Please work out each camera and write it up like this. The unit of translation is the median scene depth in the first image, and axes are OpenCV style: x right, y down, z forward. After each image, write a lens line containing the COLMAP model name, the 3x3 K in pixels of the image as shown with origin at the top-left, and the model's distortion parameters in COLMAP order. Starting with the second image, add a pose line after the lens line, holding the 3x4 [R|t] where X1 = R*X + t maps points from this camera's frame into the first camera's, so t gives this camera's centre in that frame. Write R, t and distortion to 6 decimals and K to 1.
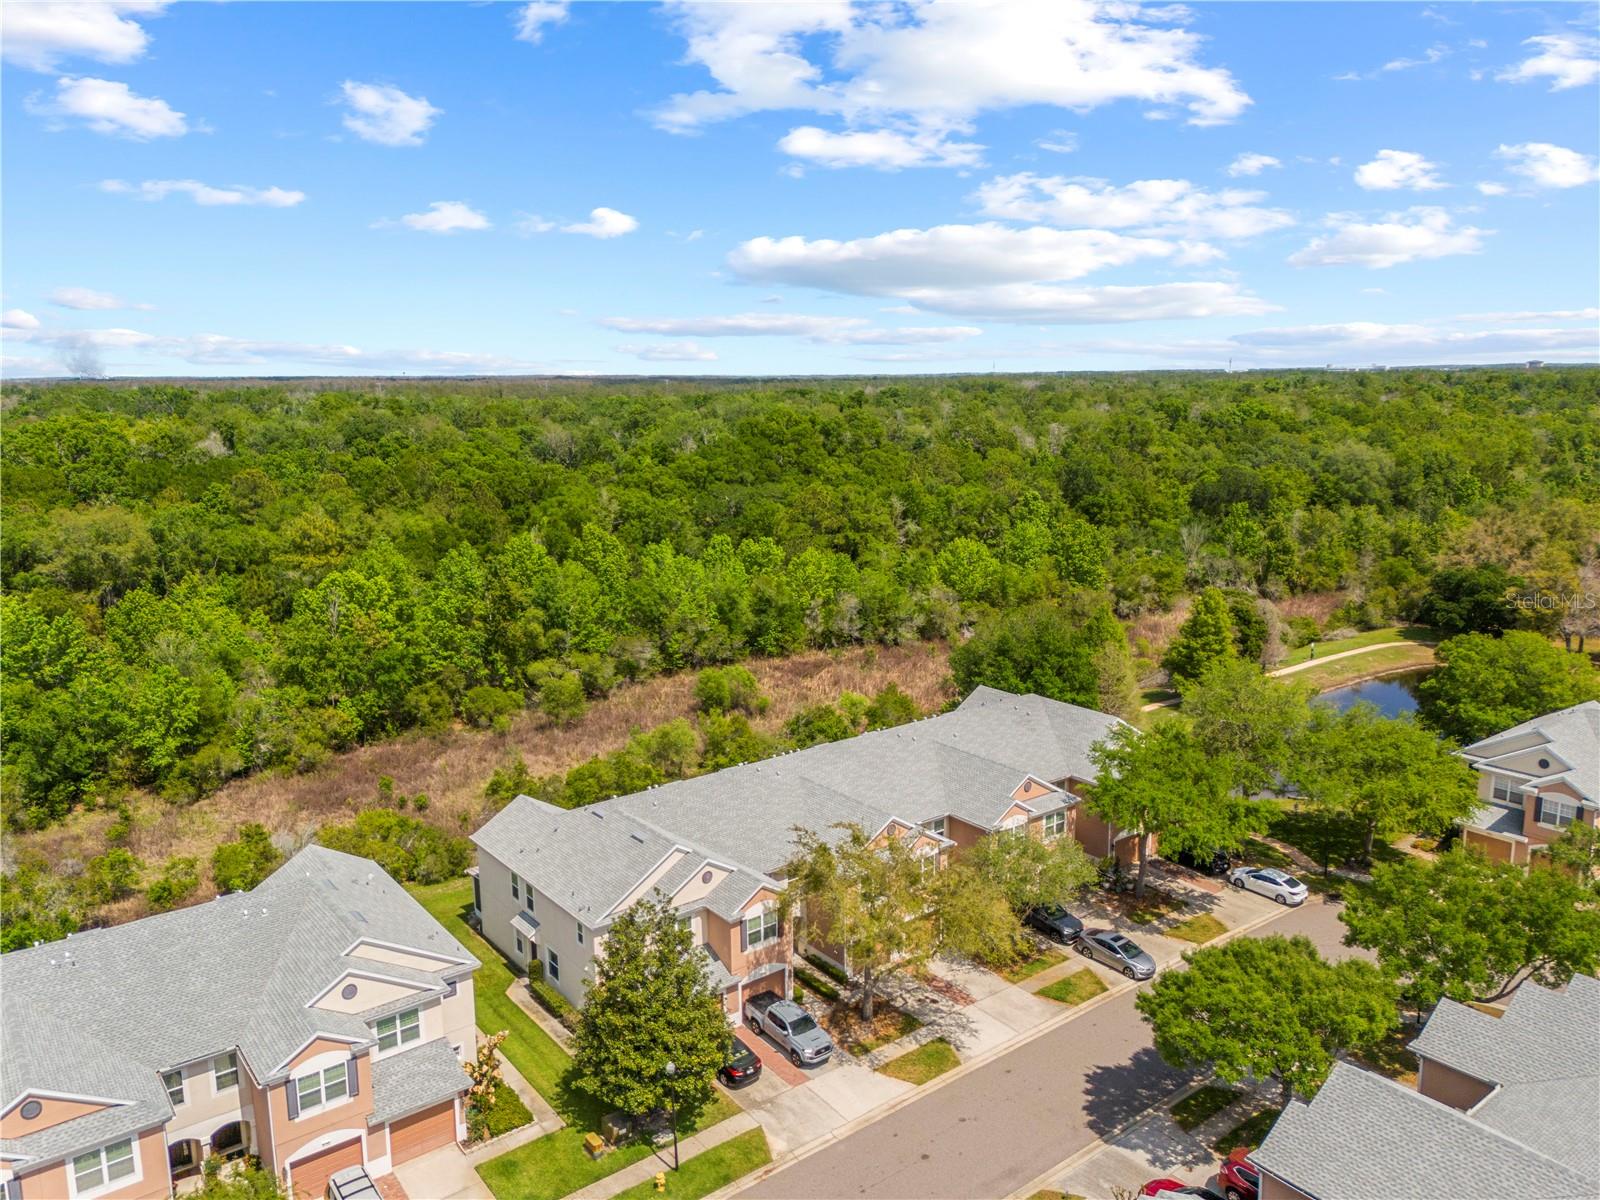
lens RADIAL K [[1171.7, 0, 799.9], [0, 1171.7, 605.2], [0, 0, 1]] dist [0.099332, -0.118757]
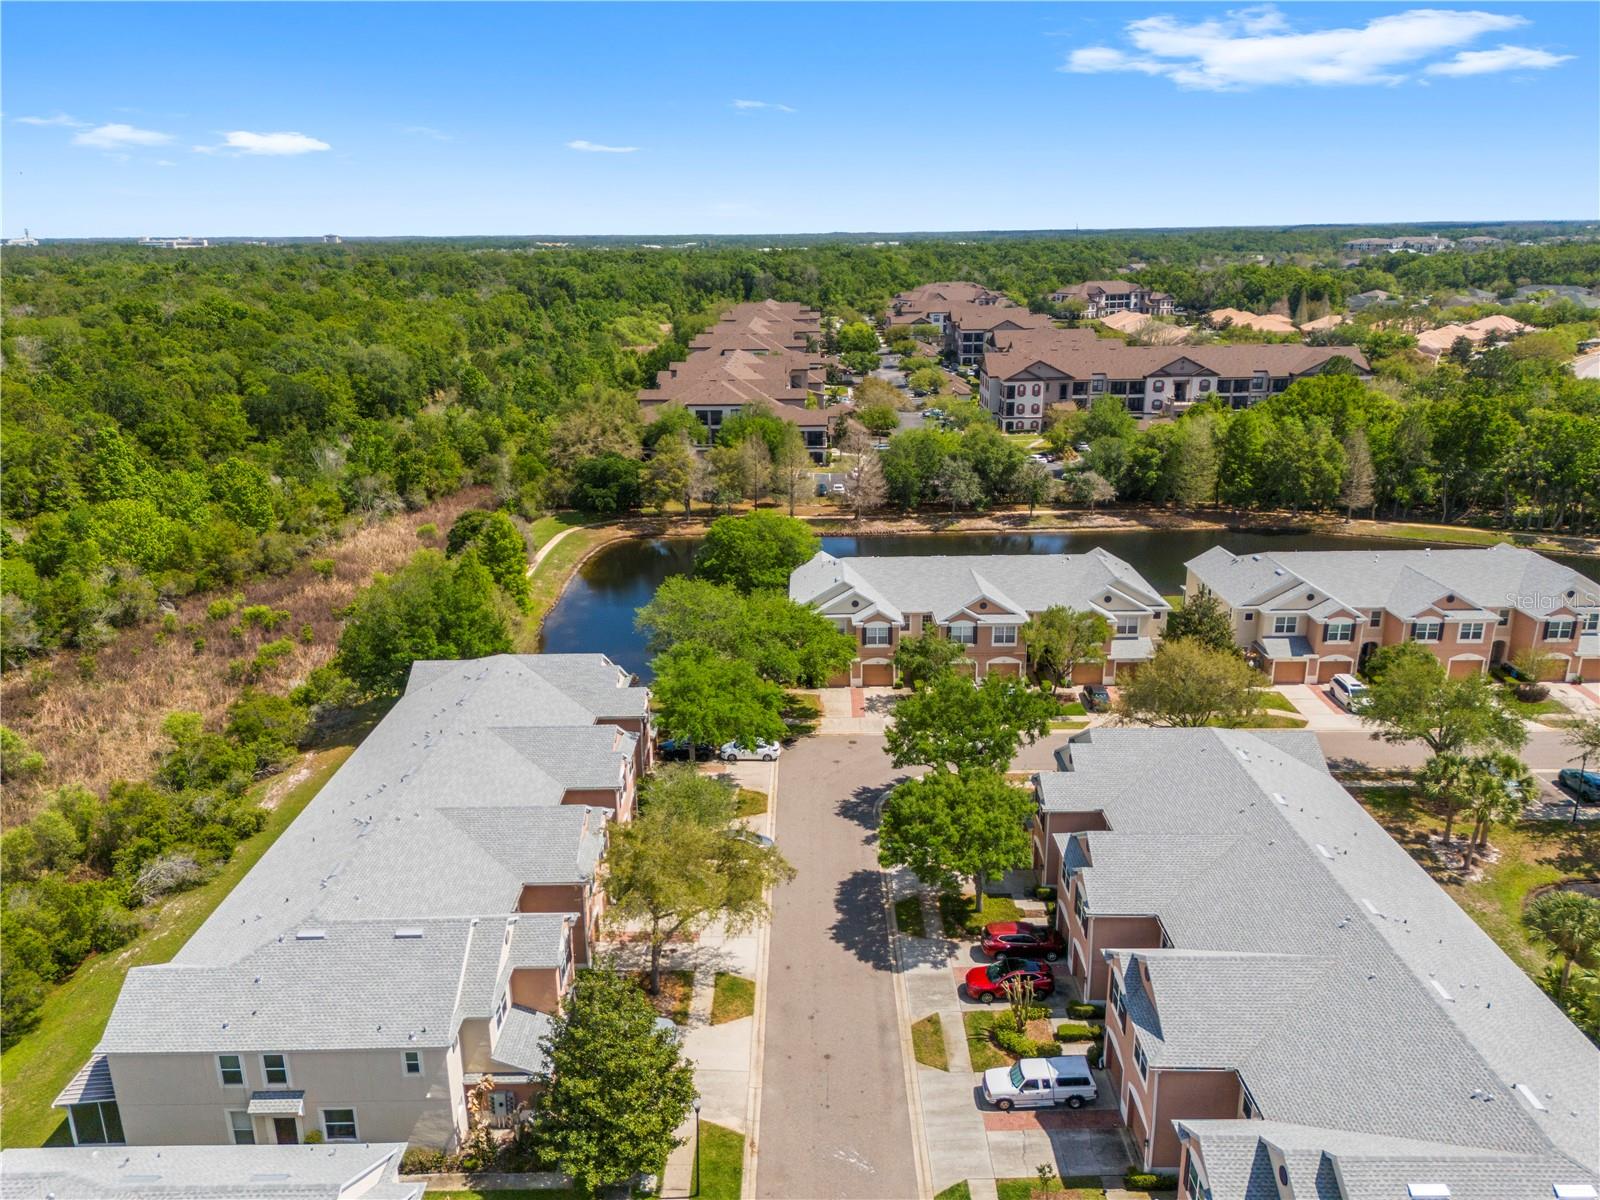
lens RADIAL K [[1171.7, 0, 799.9], [0, 1171.7, 605.2], [0, 0, 1]] dist [0.099332, -0.118757]
pose [[0.612389, -0.234934, 0.754841, -0.461730], [0.157180, 0.971944, 0.174987, -0.118101], [-0.774774, 0.011486, 0.632134, 0.186676]]
